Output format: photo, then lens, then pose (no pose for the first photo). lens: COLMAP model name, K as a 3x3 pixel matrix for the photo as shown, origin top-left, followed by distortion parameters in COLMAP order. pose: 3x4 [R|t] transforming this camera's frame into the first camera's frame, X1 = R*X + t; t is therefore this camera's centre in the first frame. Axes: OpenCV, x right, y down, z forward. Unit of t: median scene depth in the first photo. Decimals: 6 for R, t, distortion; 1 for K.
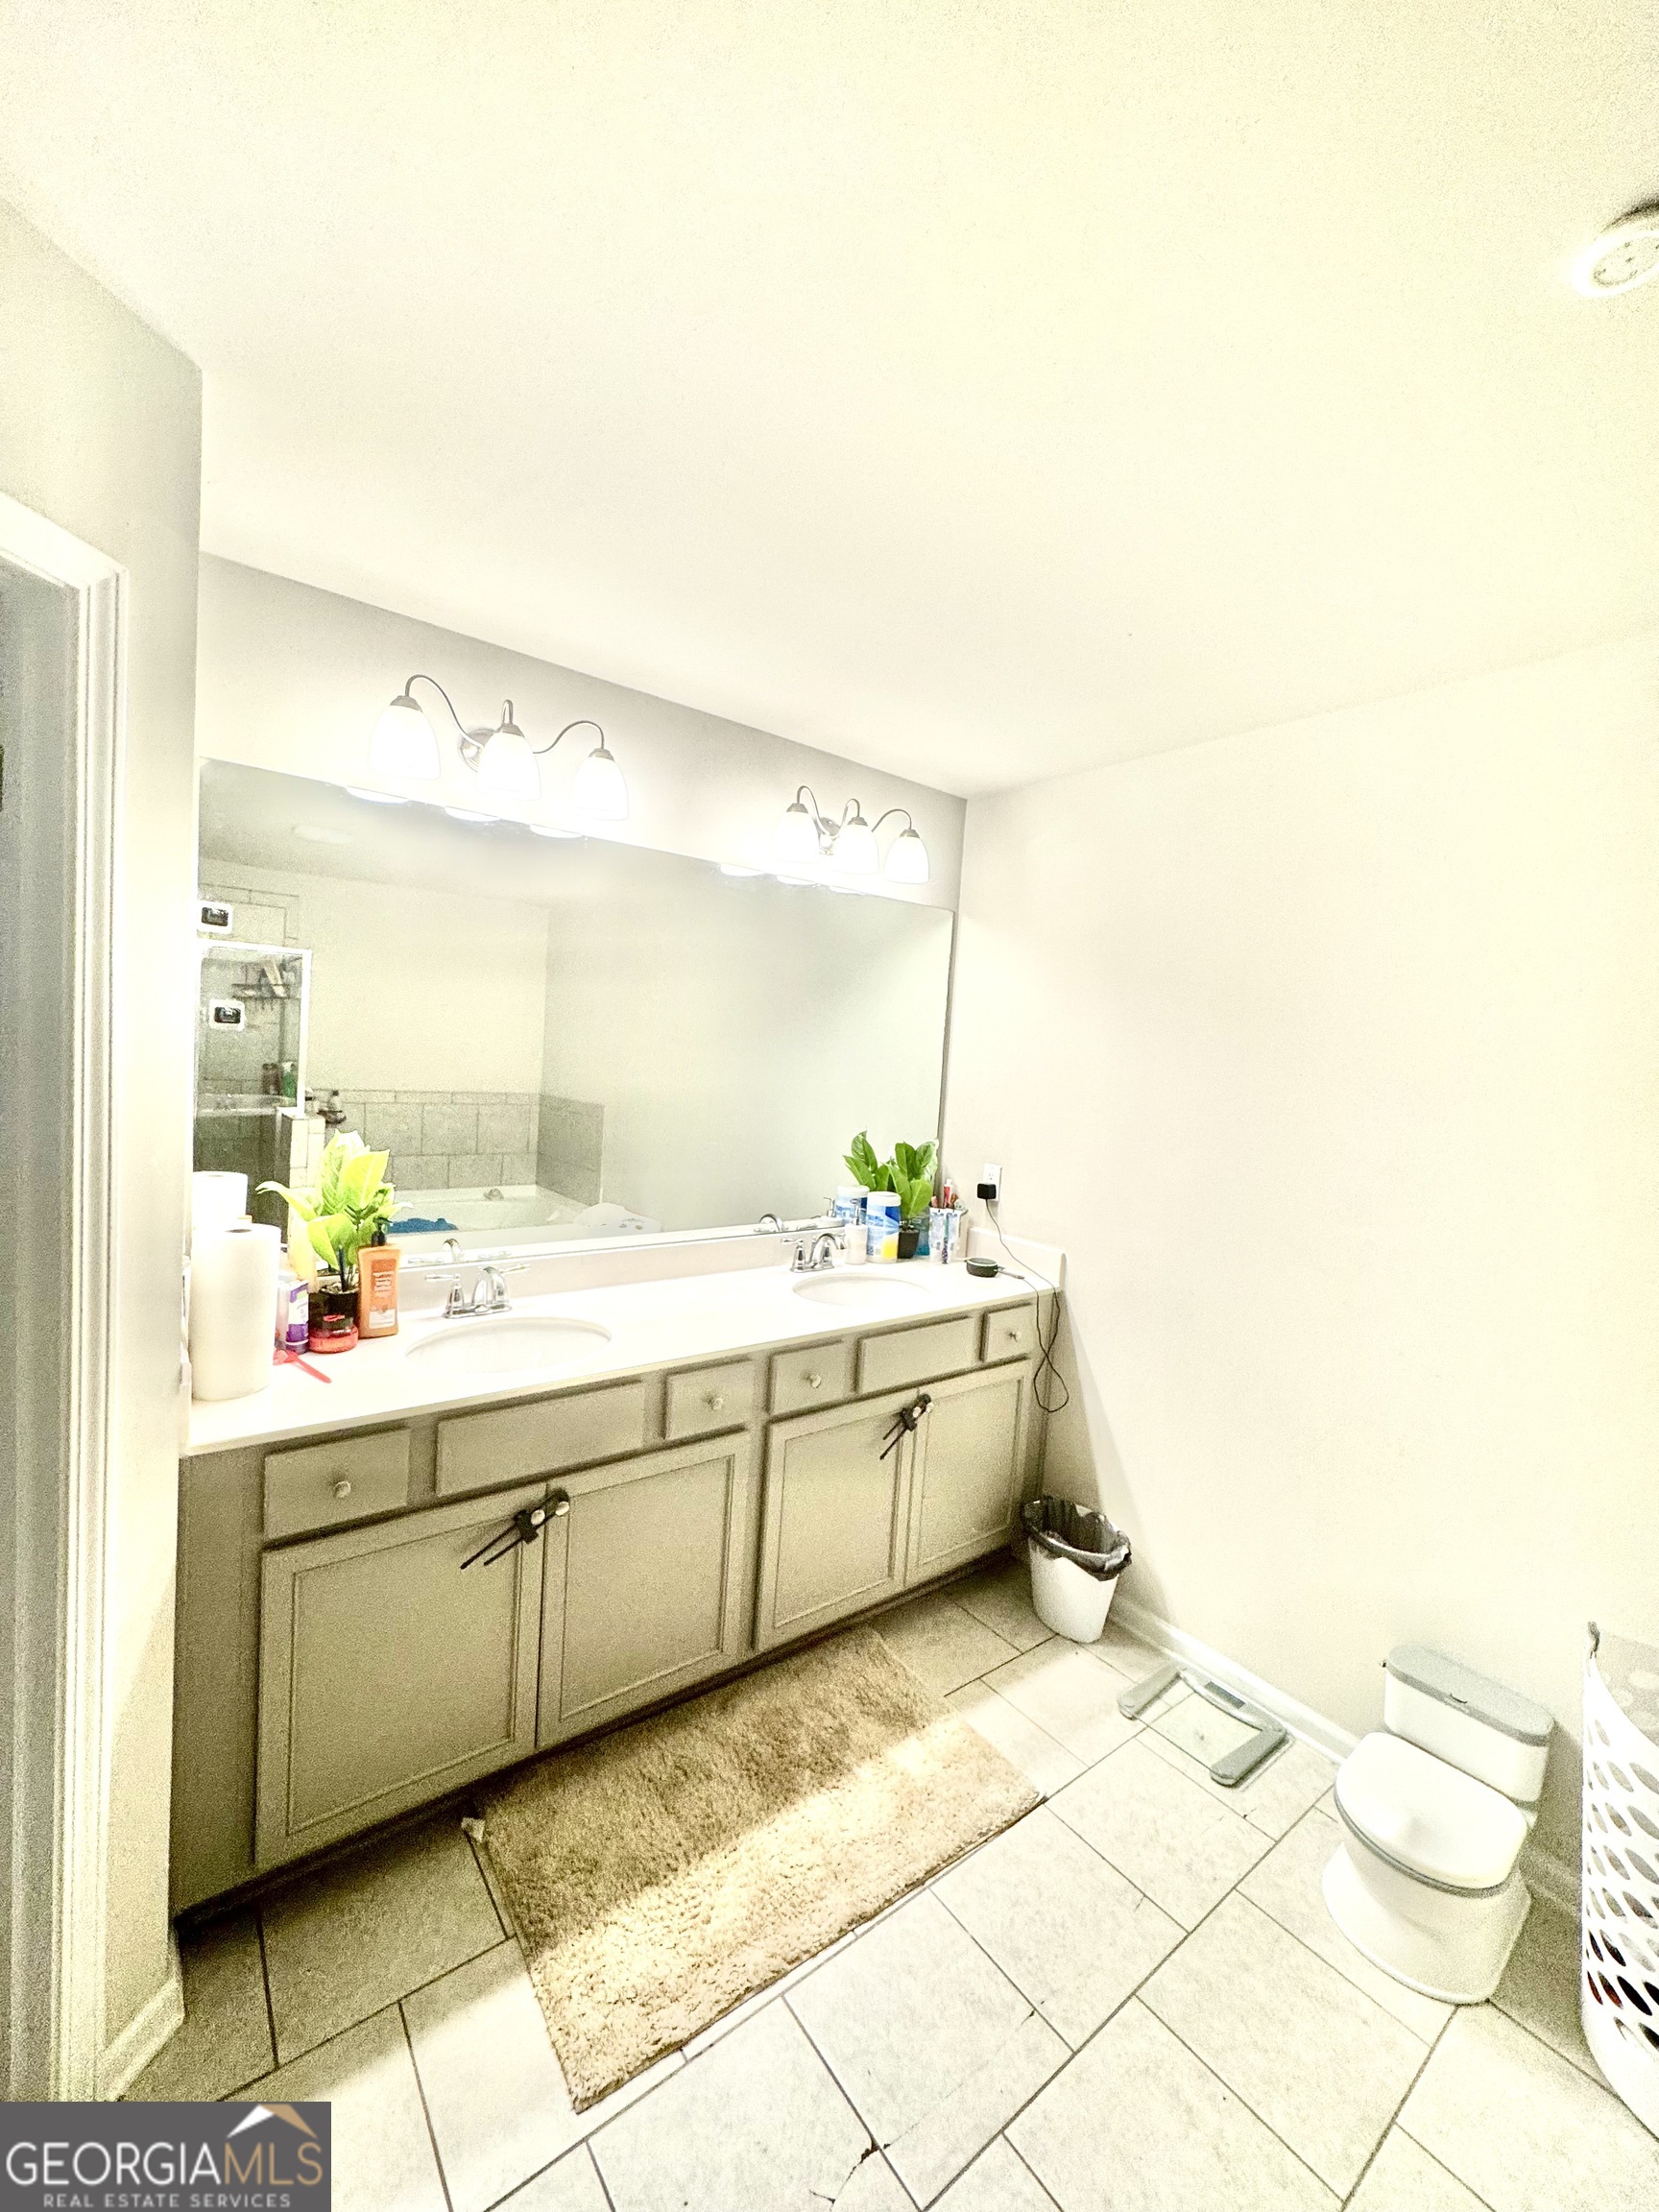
lens RADIAL K [[883.3, 0, 833.7], [0, 883.3, 1106.9], [0, 0, 1]] dist [-0.001261, 0.000117]
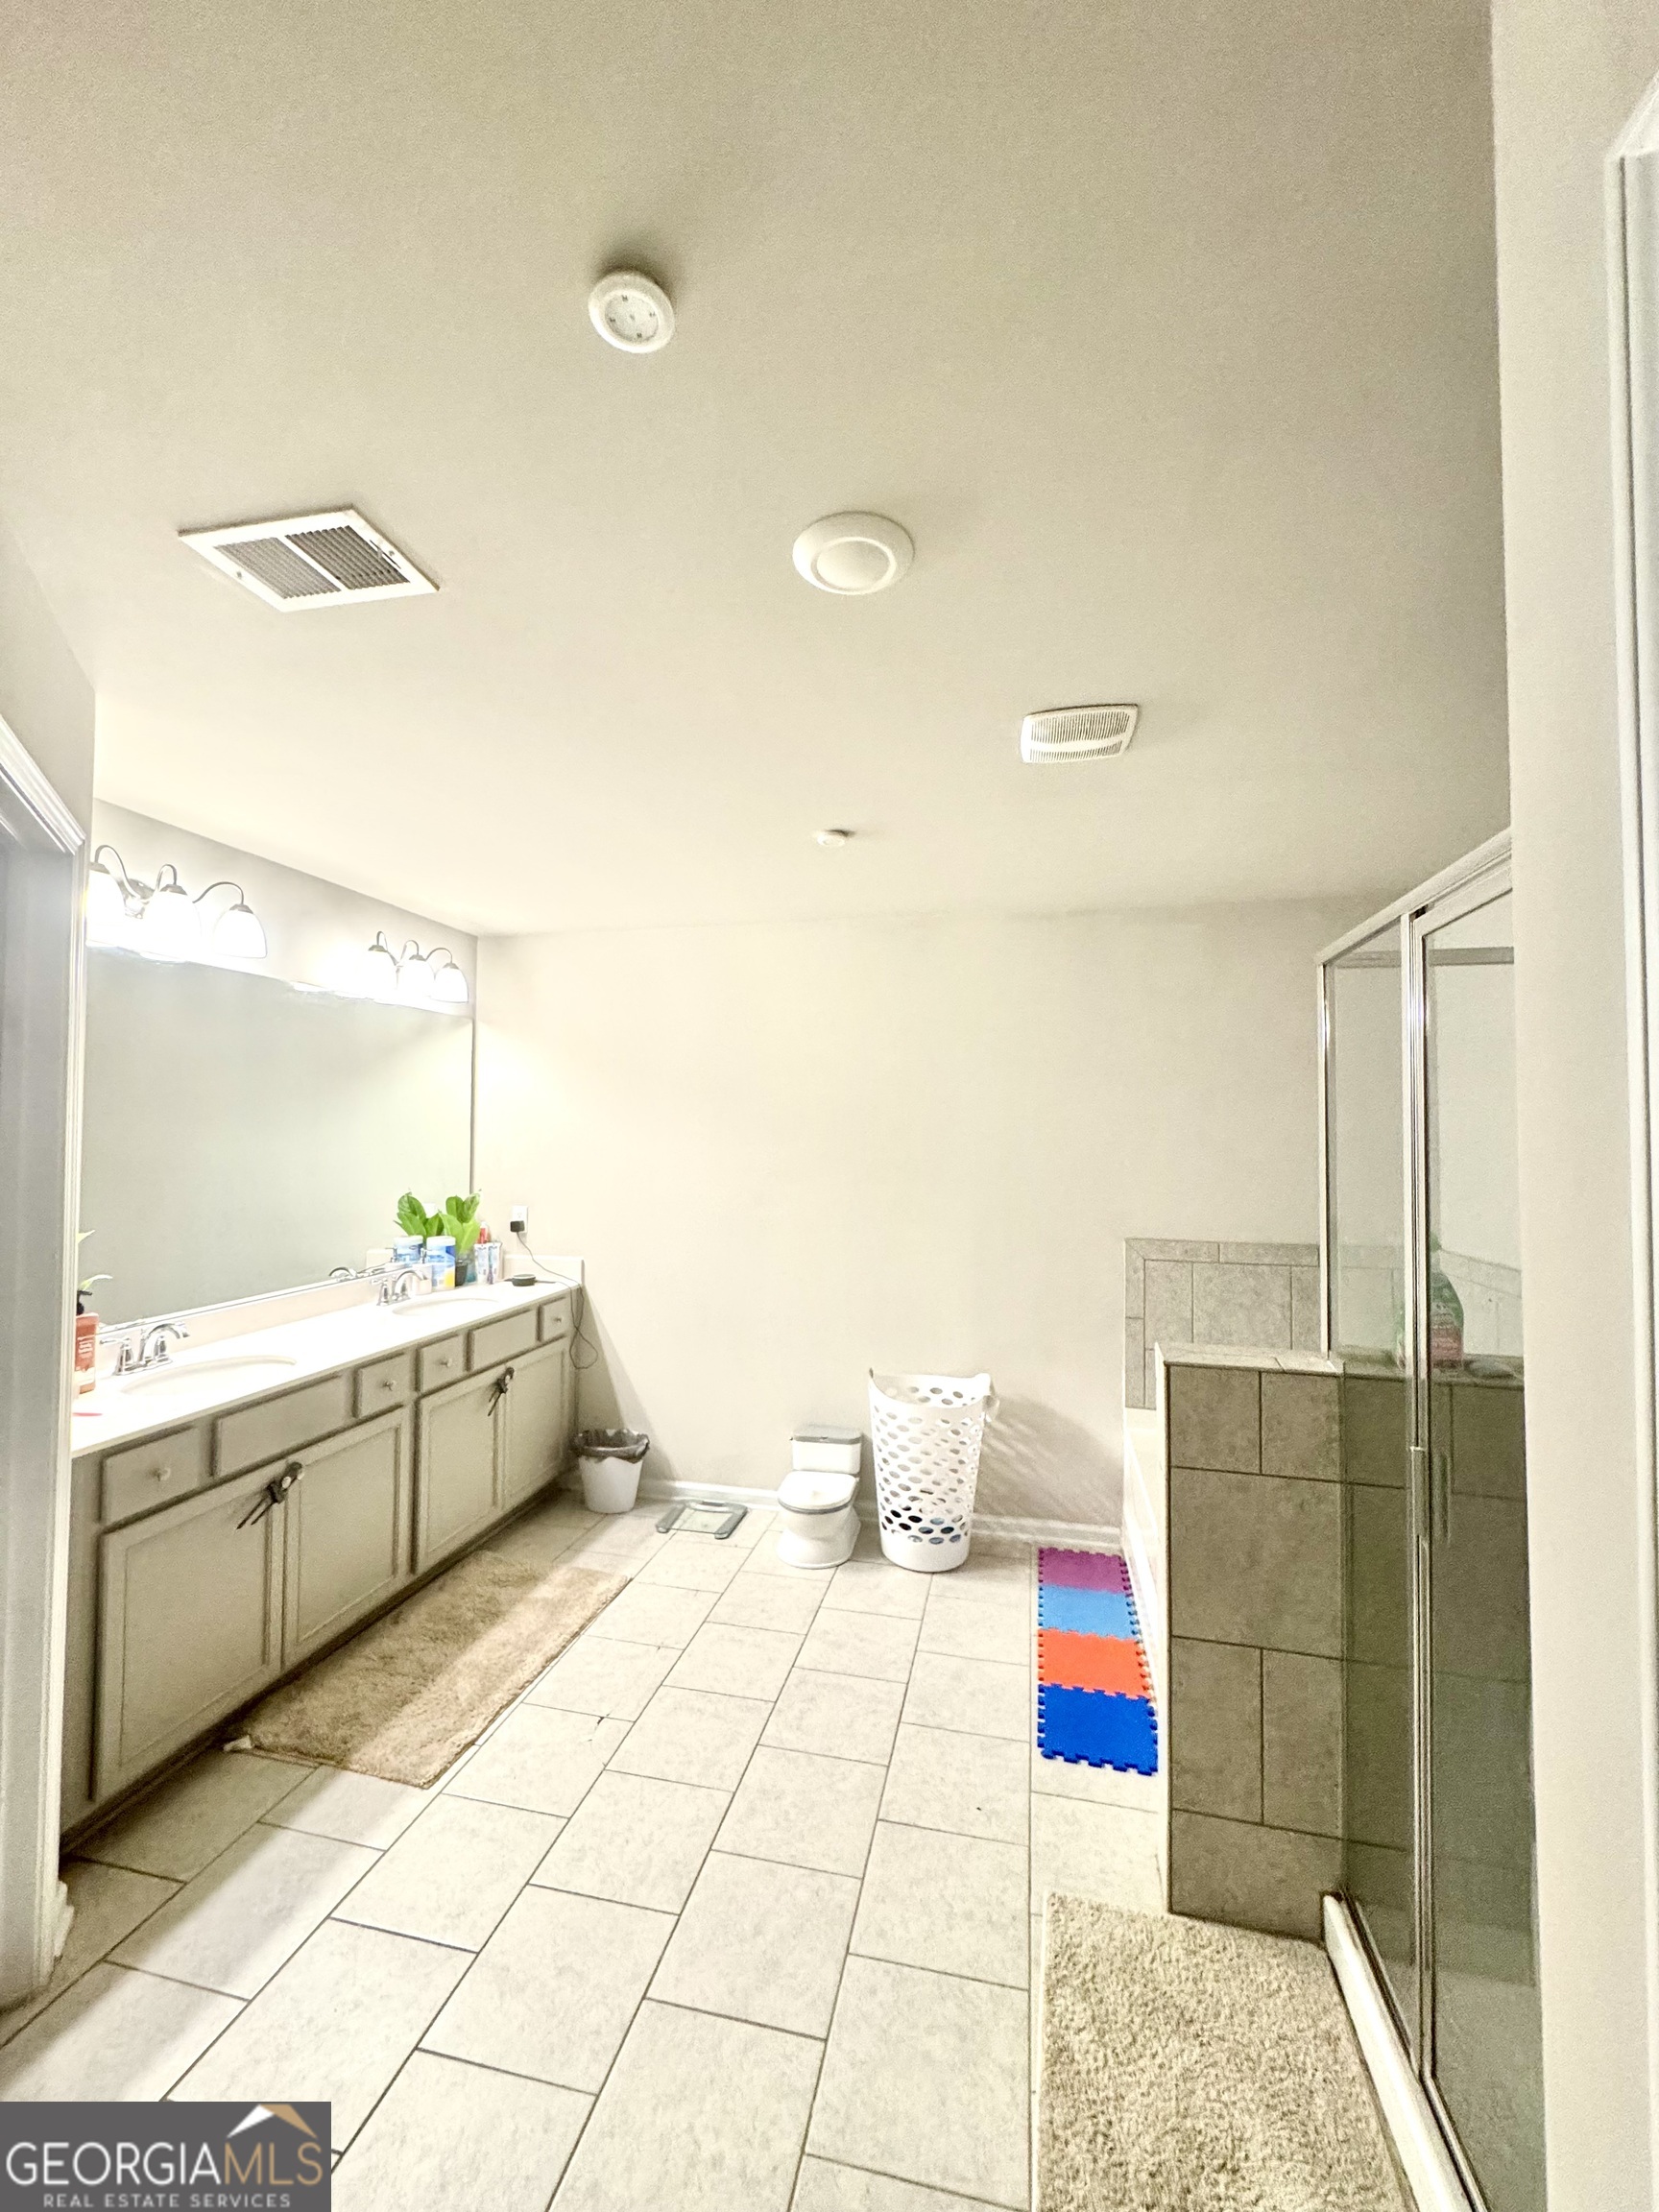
lens RADIAL K [[883.3, 0, 833.7], [0, 883.3, 1106.9], [0, 0, 1]] dist [-0.001261, 0.000117]
pose [[0.768908, -0.038903, 0.638174, -0.383432], [0.084938, 0.995515, -0.041651, 0.013223], [-0.633692, 0.086231, 0.768764, -0.451159]]
